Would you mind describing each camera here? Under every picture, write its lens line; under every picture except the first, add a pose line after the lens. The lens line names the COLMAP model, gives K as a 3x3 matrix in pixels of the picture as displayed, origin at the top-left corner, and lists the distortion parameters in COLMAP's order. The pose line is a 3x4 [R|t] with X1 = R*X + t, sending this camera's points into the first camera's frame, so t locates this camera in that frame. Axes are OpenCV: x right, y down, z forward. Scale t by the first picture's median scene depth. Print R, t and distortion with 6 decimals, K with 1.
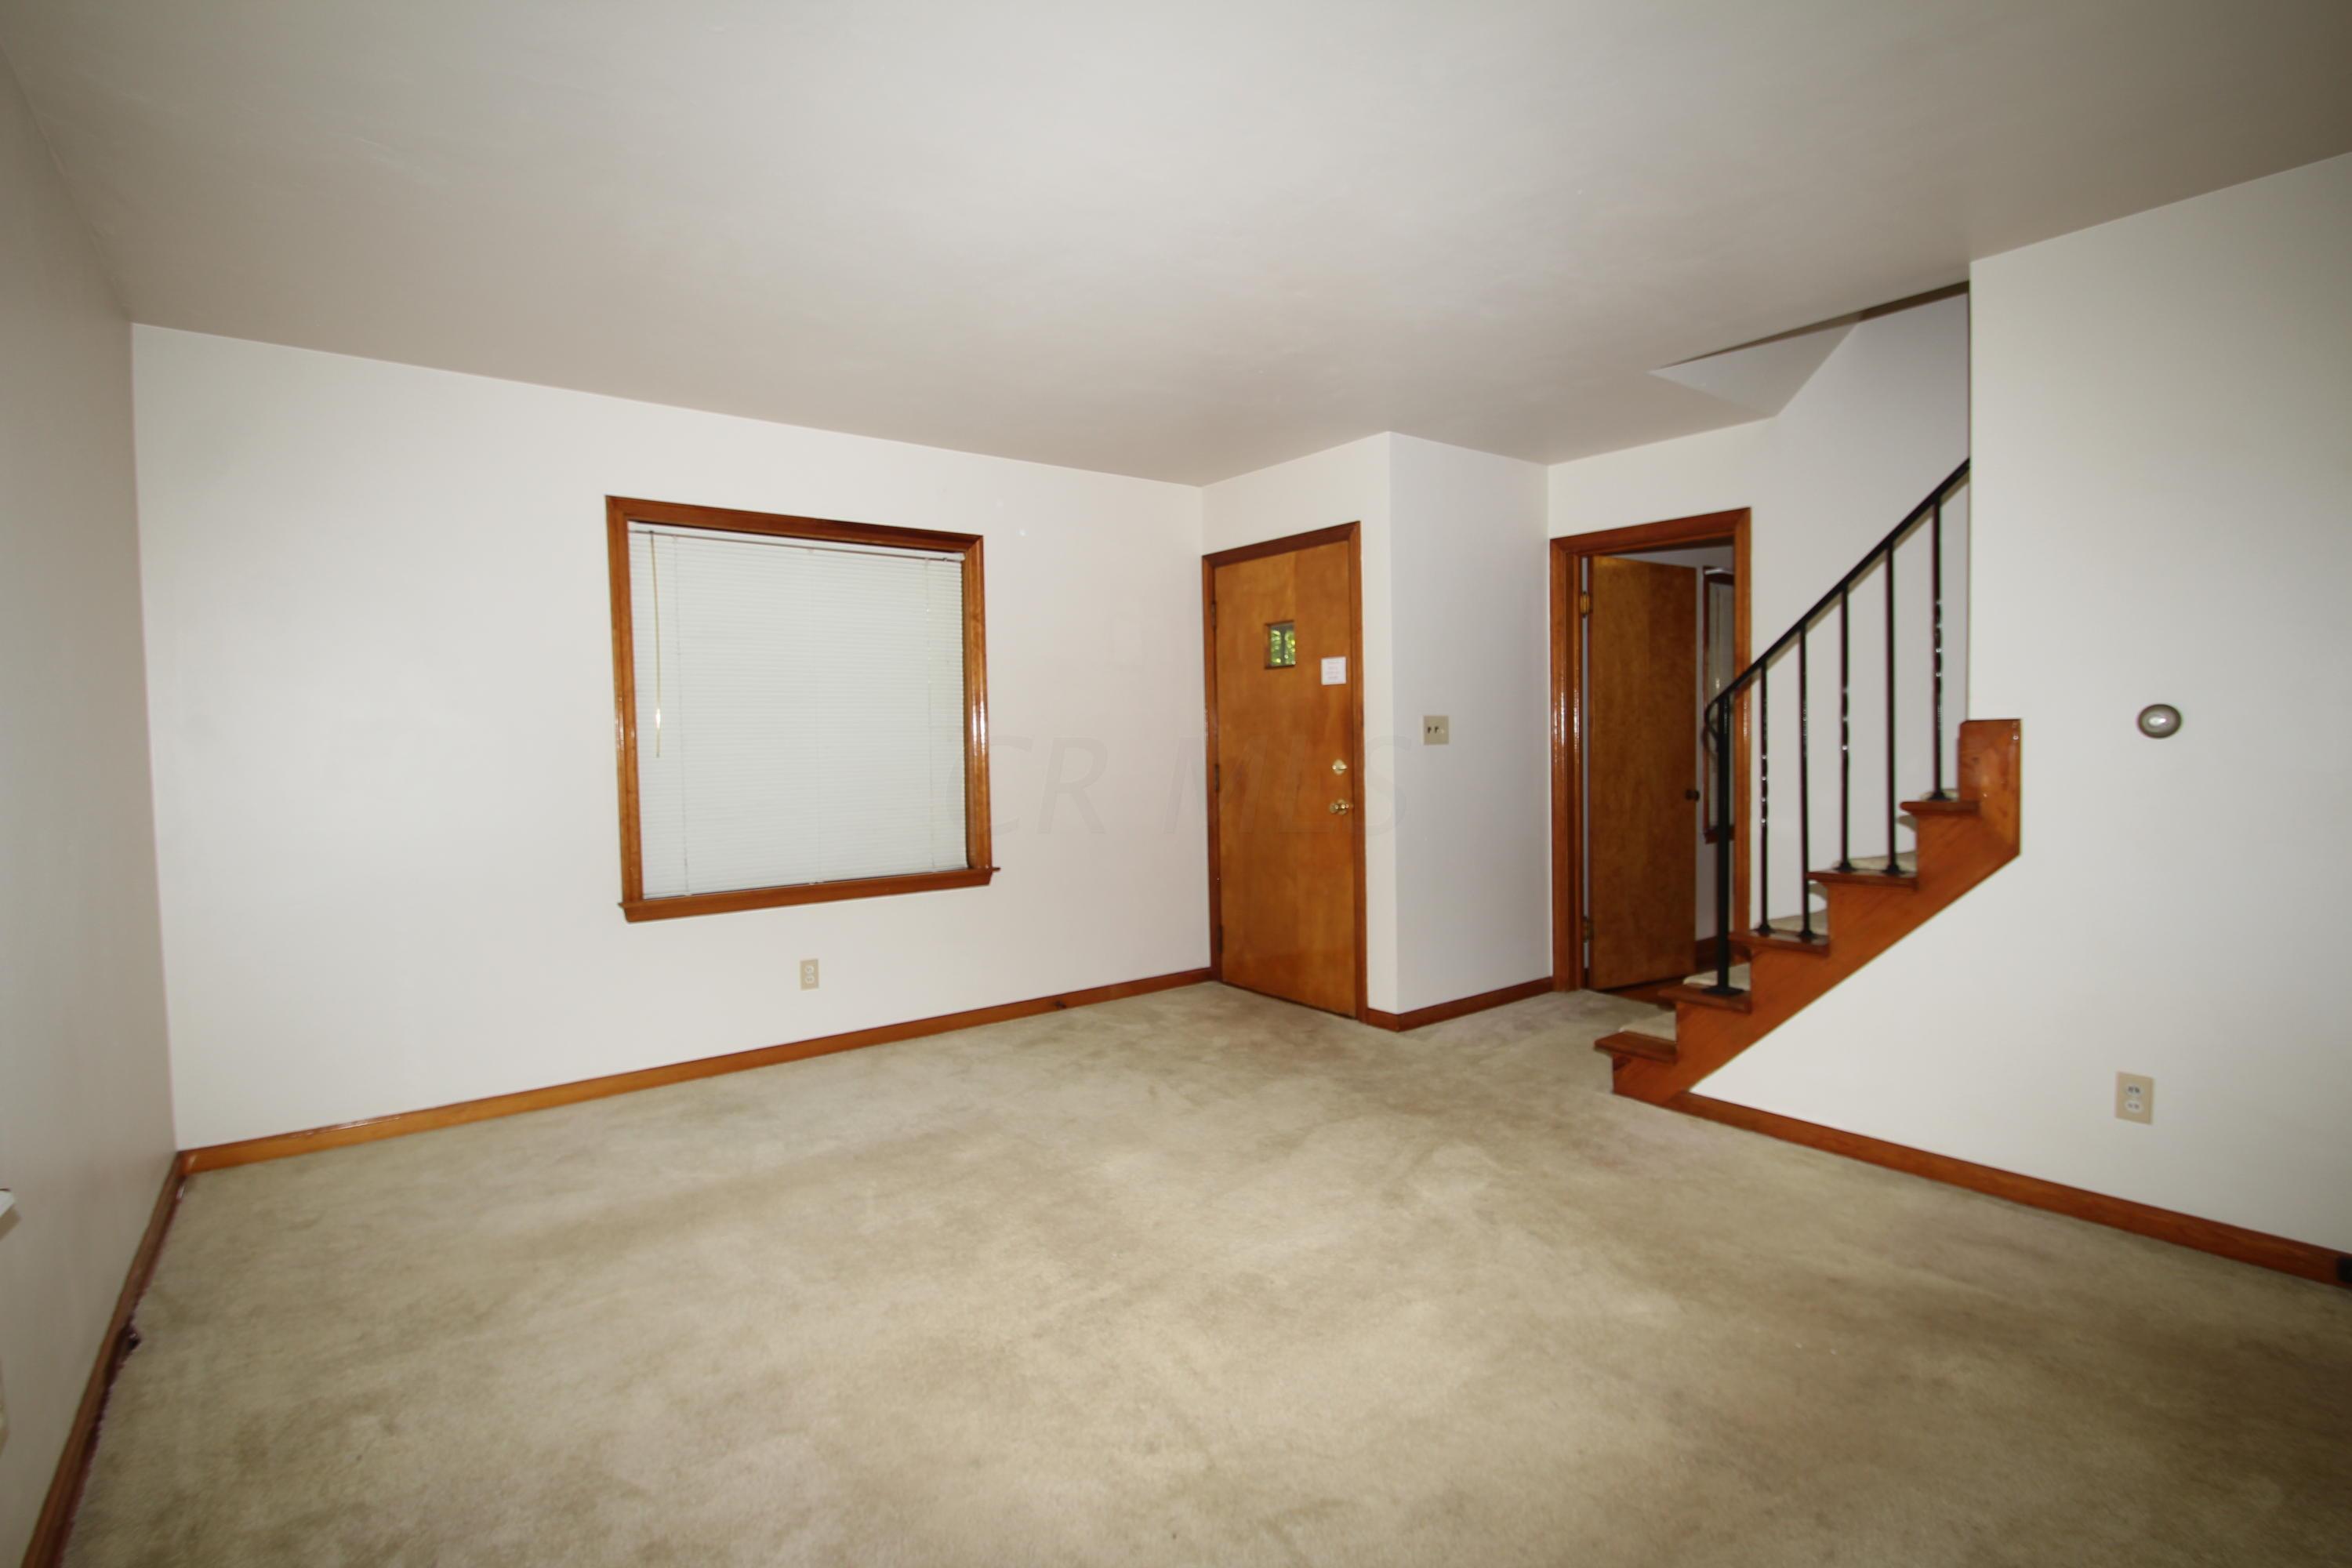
lens RADIAL K [[1097.3, 0, 1192.7], [0, 1097.3, 792.2], [0, 0, 1]] dist [-0.005725, -0.002772]
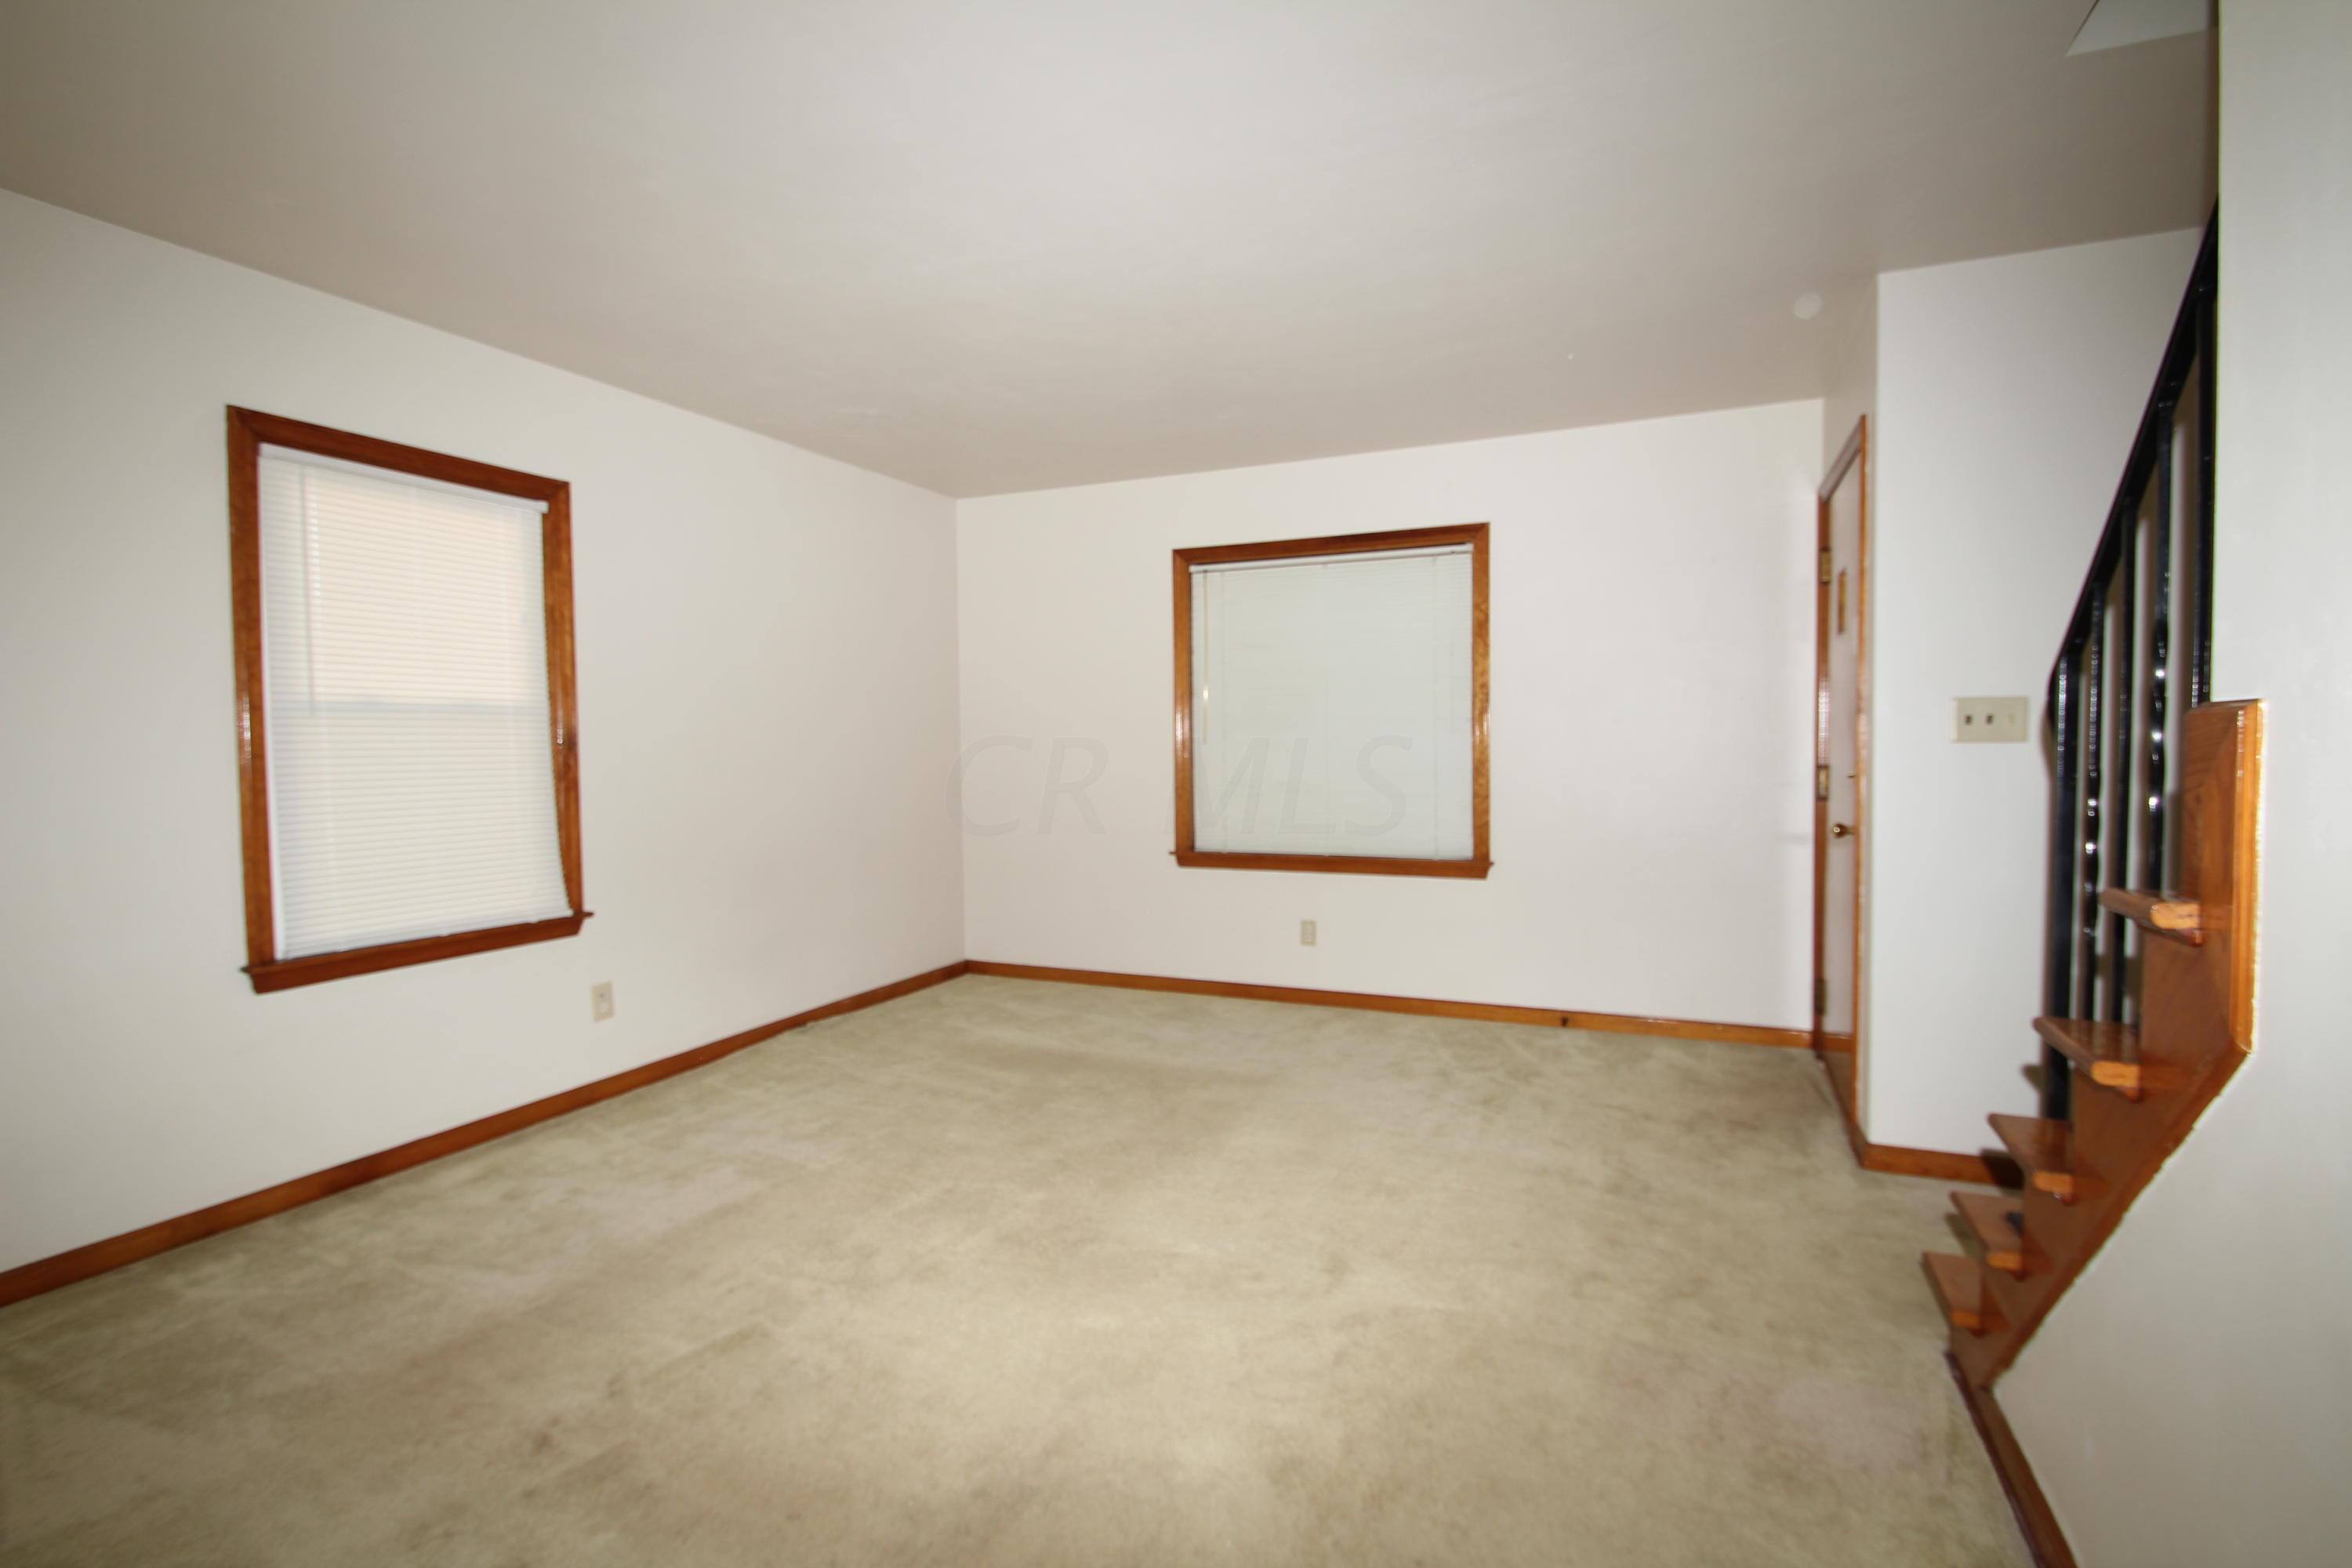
lens RADIAL K [[1097.3, 0, 1177.2], [0, 1097.3, 784.4], [0, 0, 1]] dist [-0.005725, -0.002772]
pose [[0.480931, 0.048454, -0.875419, 0.579912], [-0.040572, 0.998632, 0.032985, -0.022937], [0.875819, 0.019654, 0.482238, 0.310953]]
